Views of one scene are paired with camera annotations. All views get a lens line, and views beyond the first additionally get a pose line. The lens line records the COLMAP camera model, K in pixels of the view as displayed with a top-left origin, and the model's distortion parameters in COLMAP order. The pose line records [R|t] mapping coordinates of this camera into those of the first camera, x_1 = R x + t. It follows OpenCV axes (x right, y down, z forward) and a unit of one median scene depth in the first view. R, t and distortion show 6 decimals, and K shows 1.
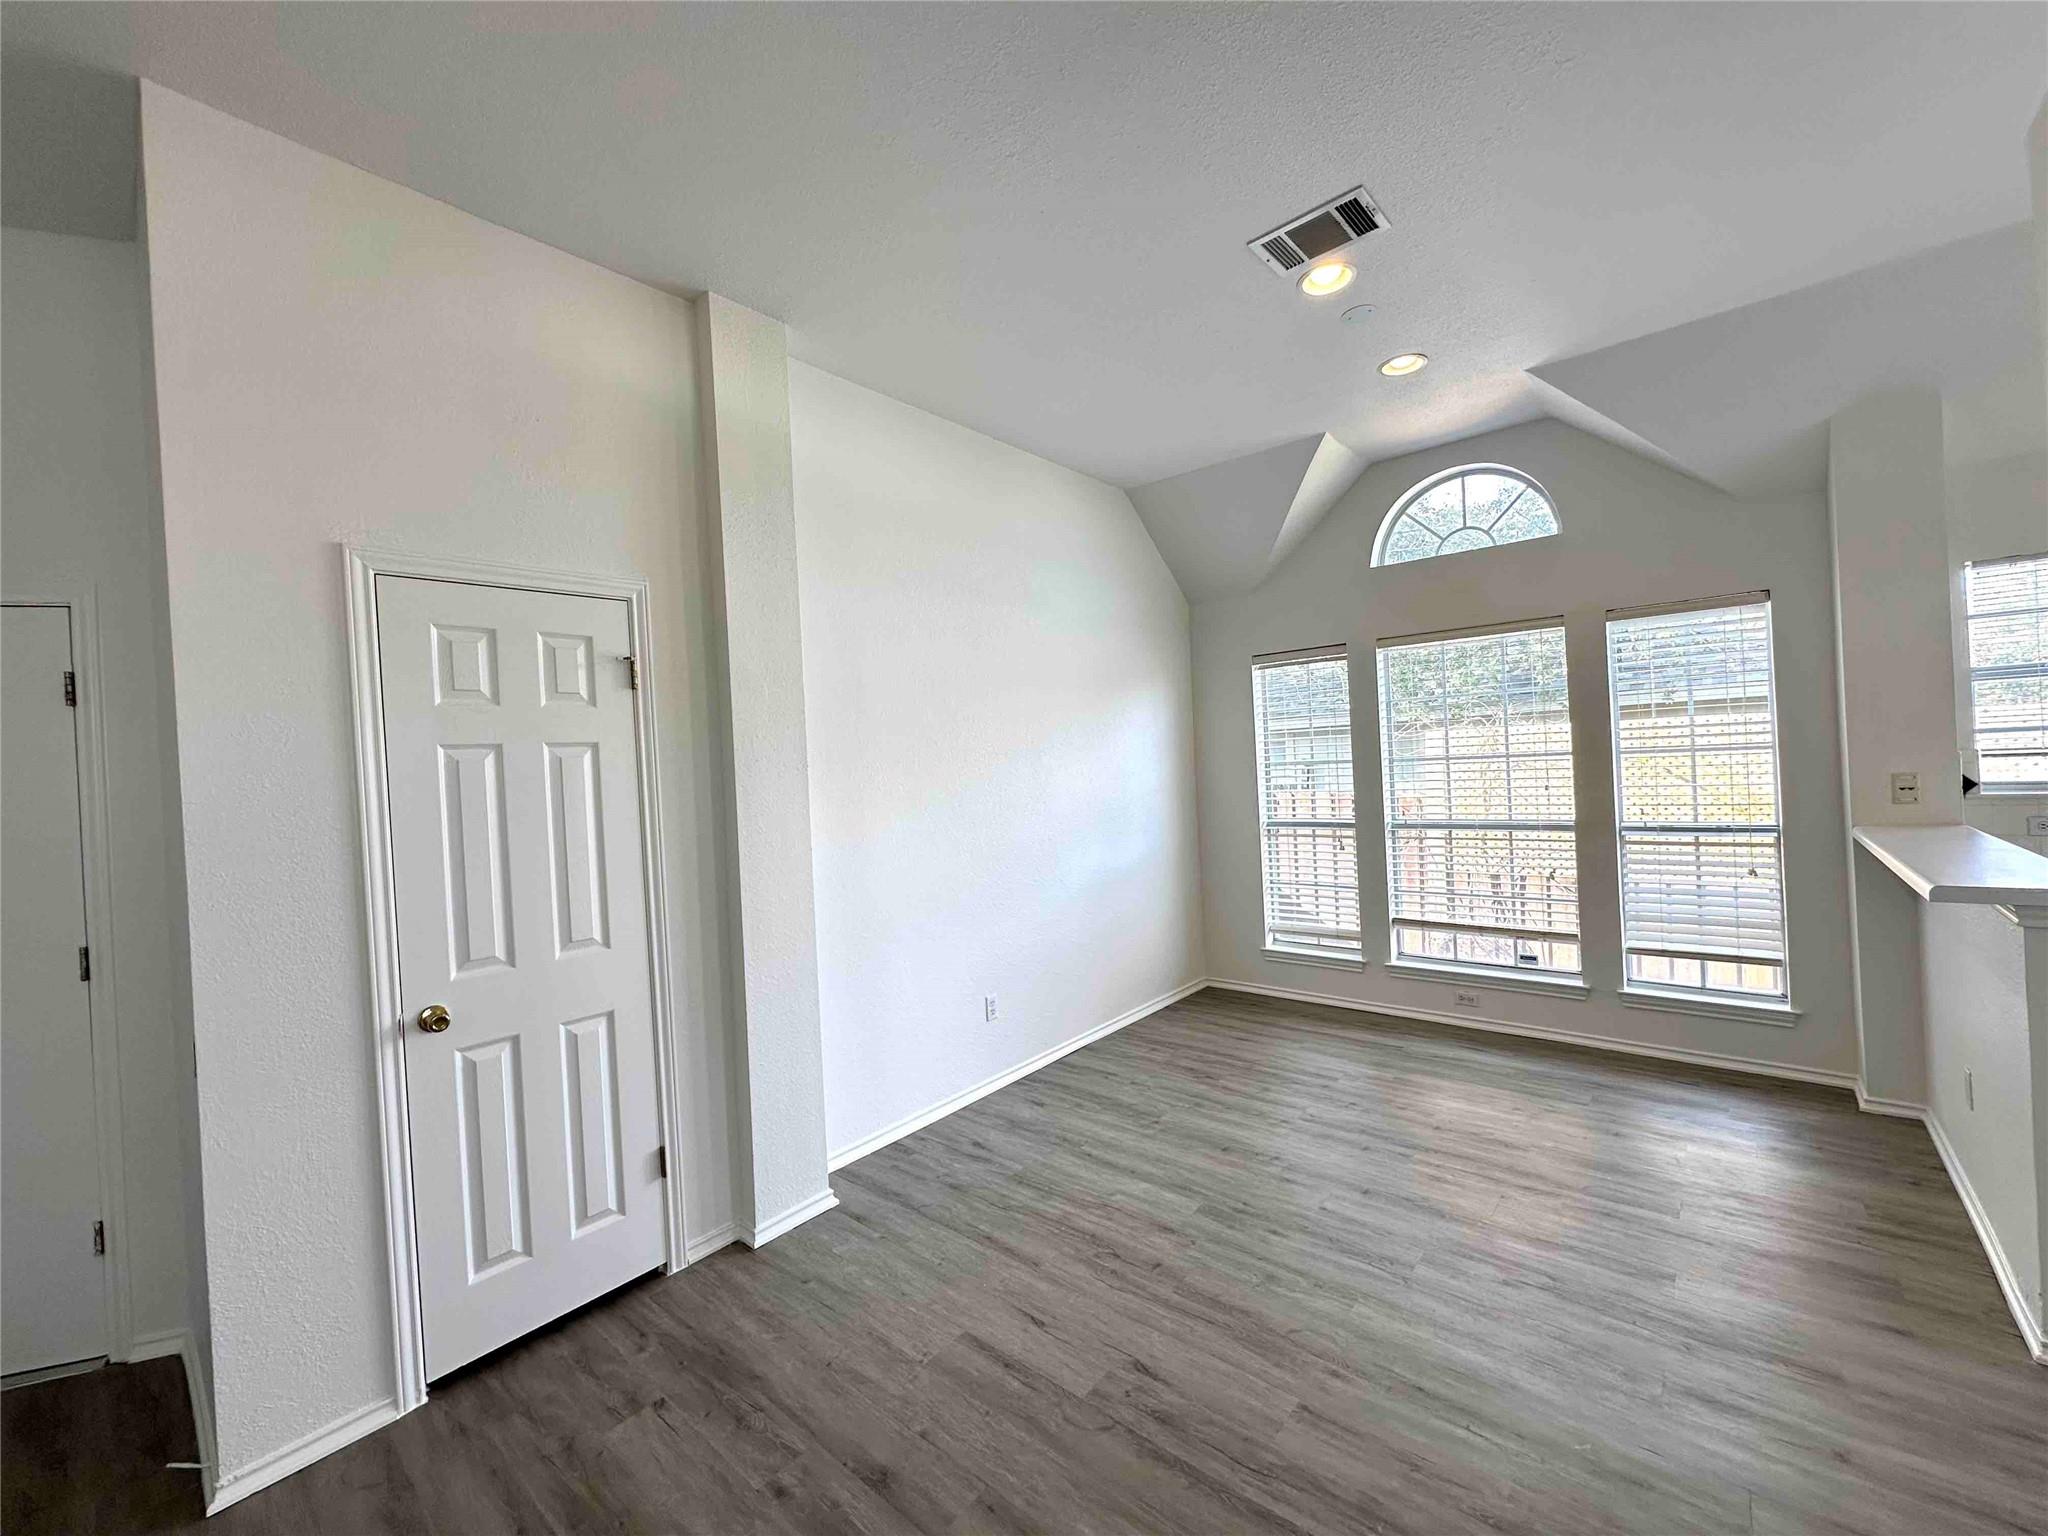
lens RADIAL K [[807.9, 0, 1027.6], [0, 807.9, 764.9], [0, 0, 1]] dist [0.001558, -0.000039]
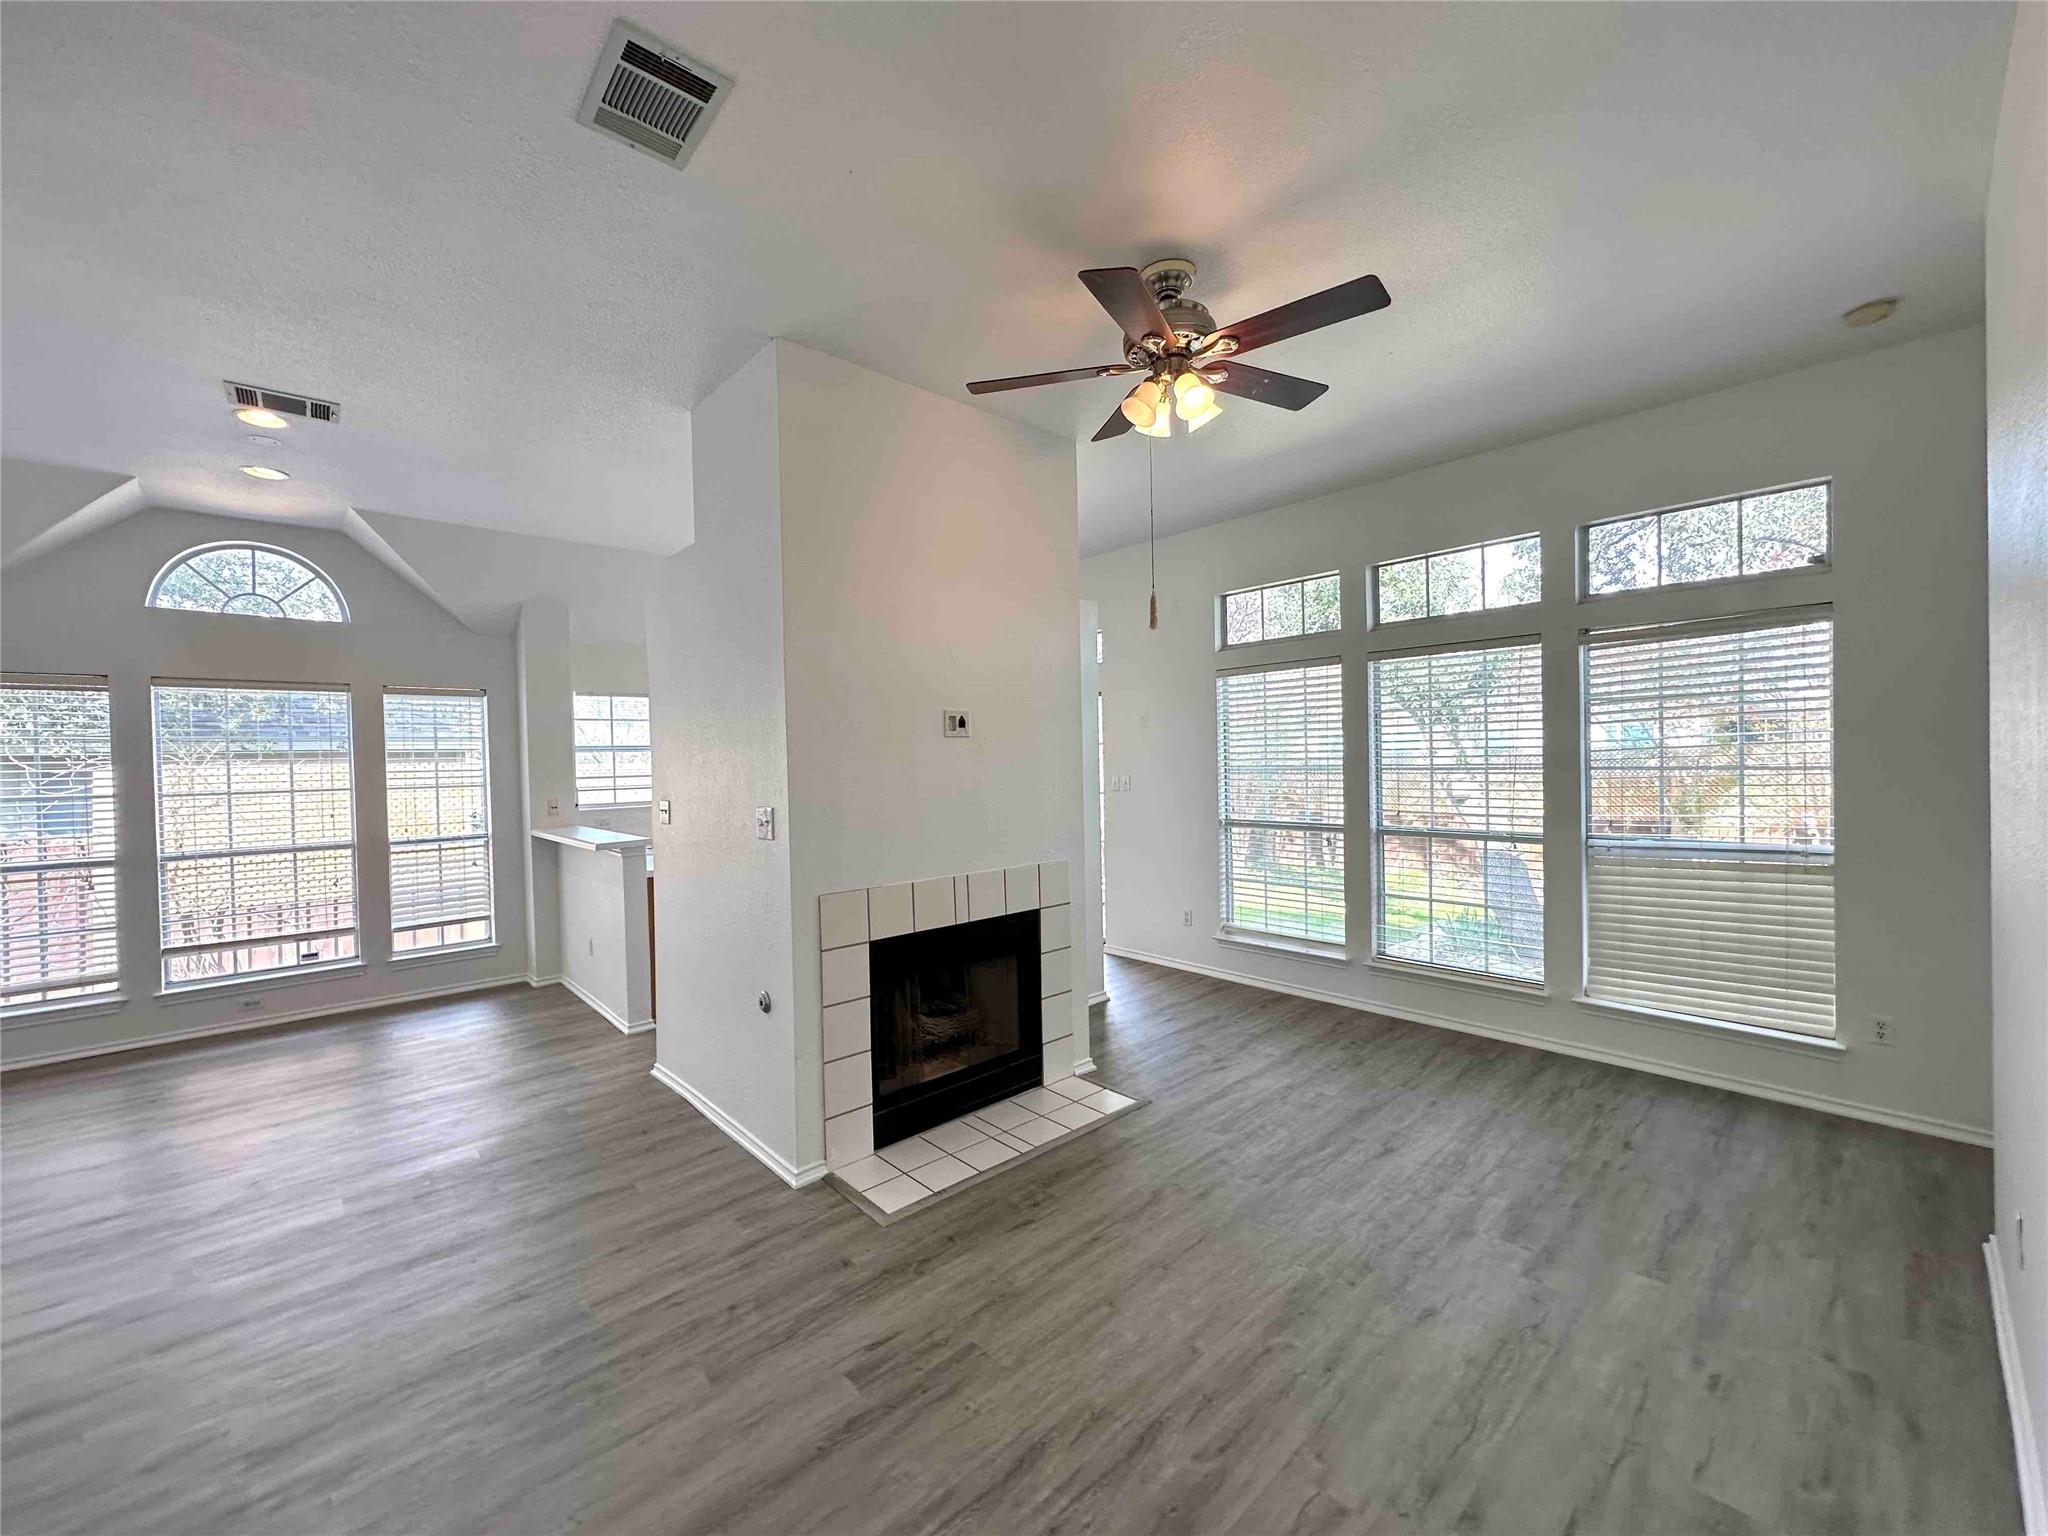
lens RADIAL K [[807.9, 0, 1027.6], [0, 807.9, 764.9], [0, 0, 1]] dist [0.001558, -0.000039]
pose [[0.110327, 0.037992, 0.993169, -0.552189], [0.019309, 0.998999, -0.040360, 0.022200], [-0.993708, 0.023630, 0.109483, -0.254291]]
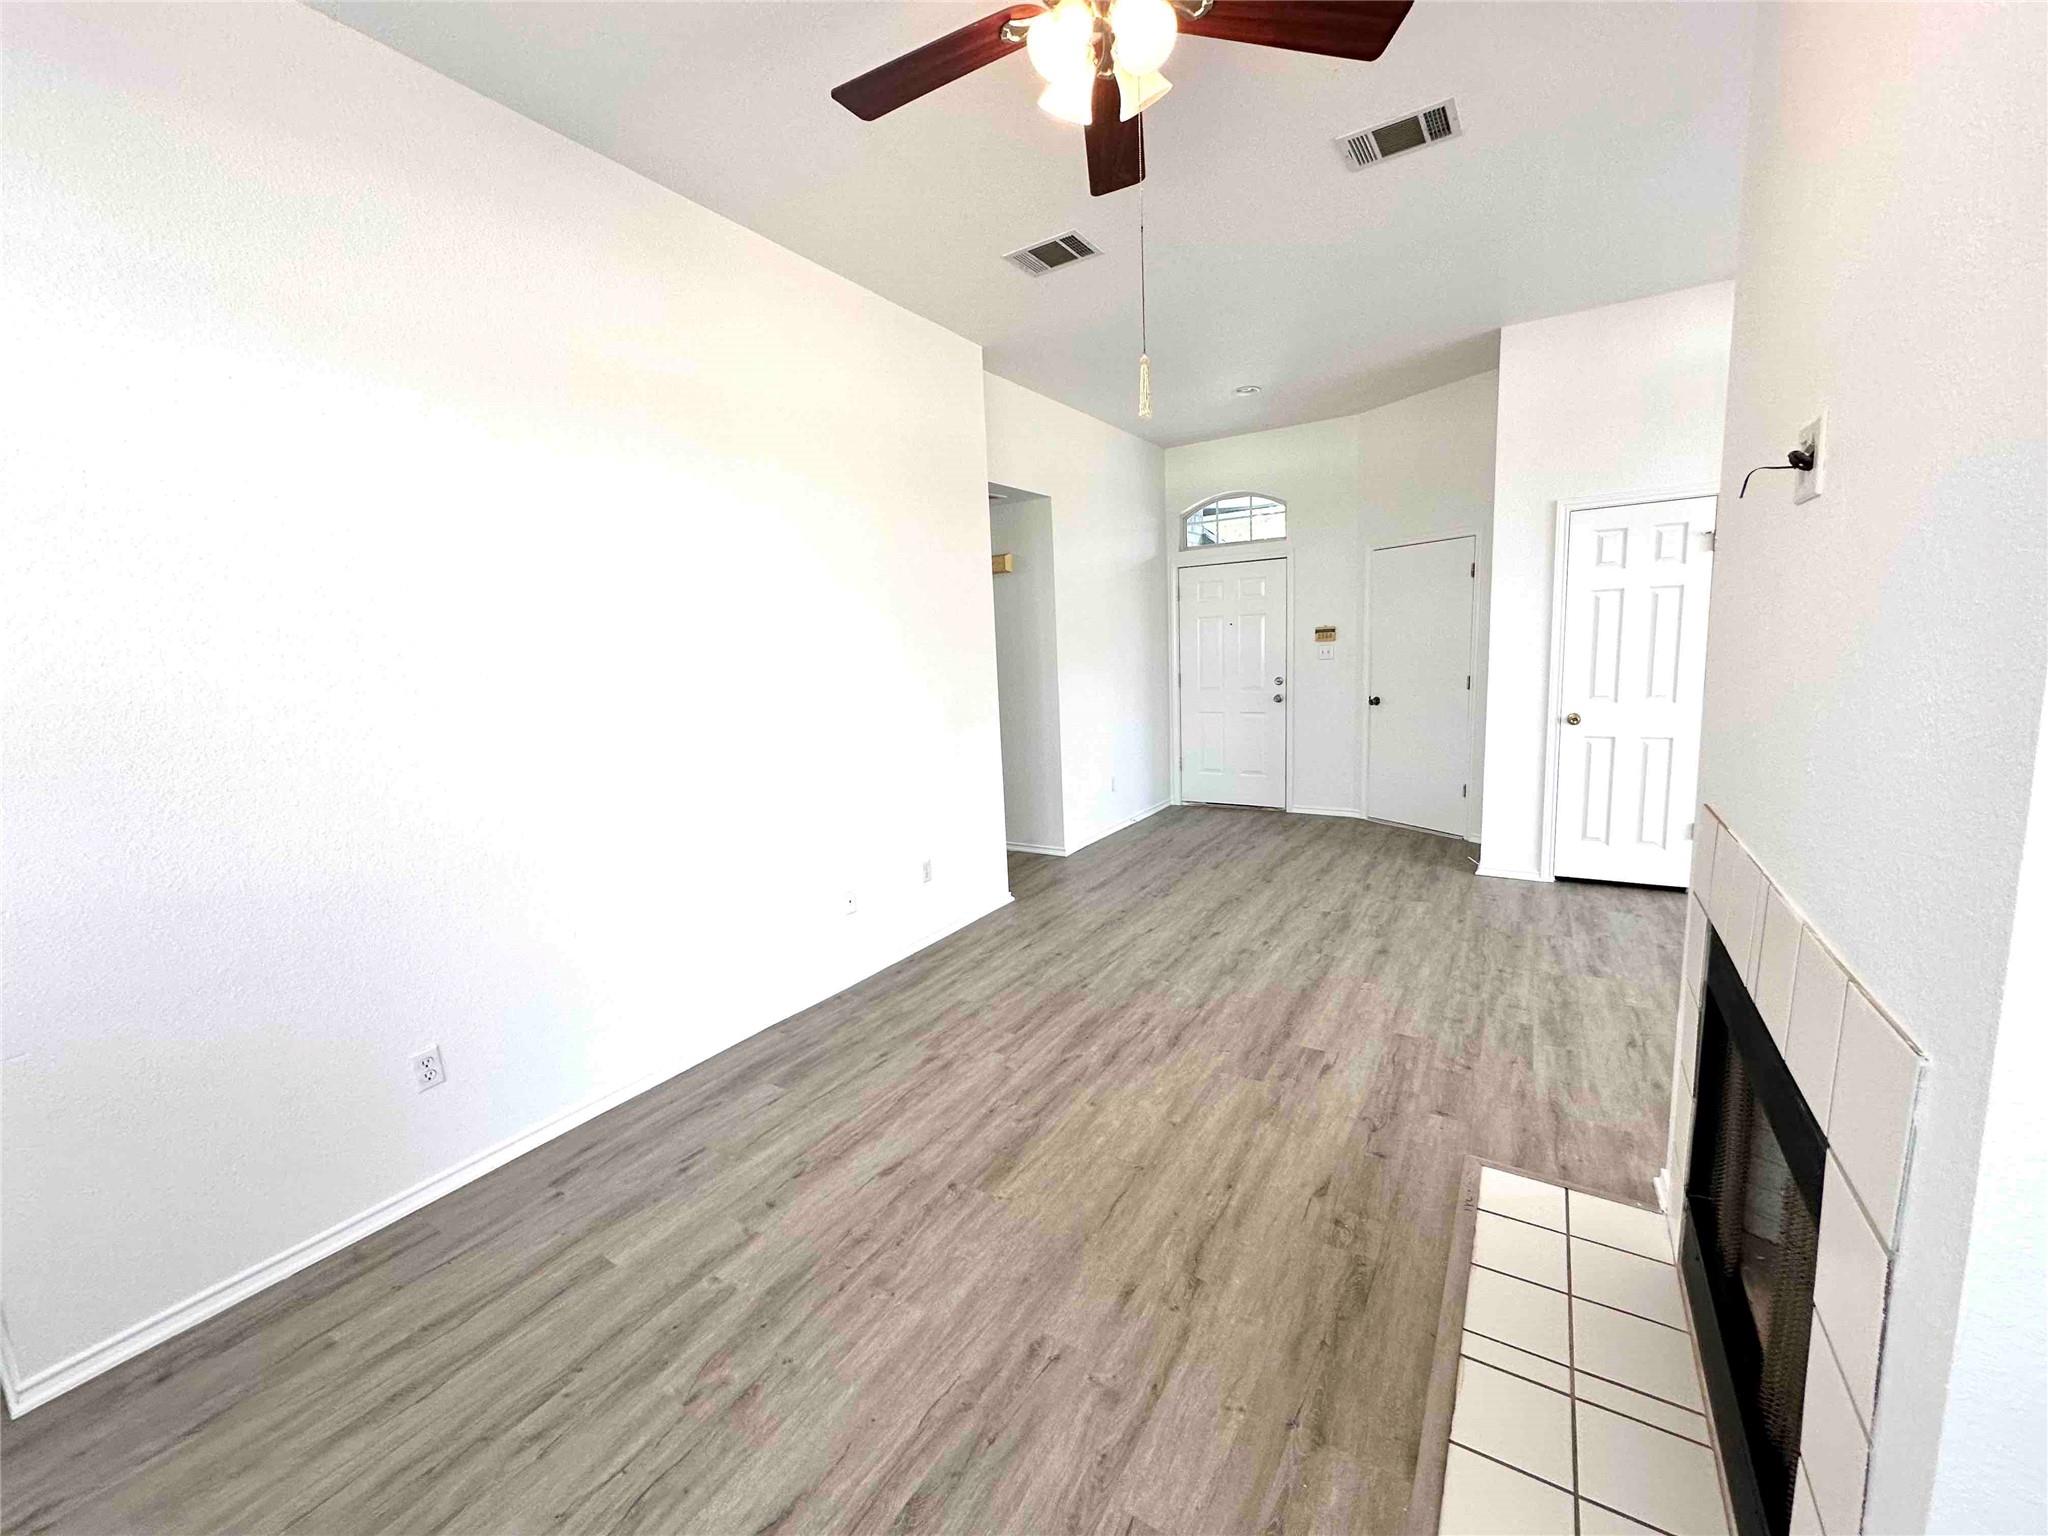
lens RADIAL K [[808.7, 0, 1024.0], [0, 808.7, 768.0], [0, 0, 1]] dist [0.000470, -0.000054]
pose [[0.152143, 0.192702, -0.969391, 0.666393], [0.028855, 0.979525, 0.199246, -0.018709], [0.987937, -0.058286, 0.143468, -0.443966]]
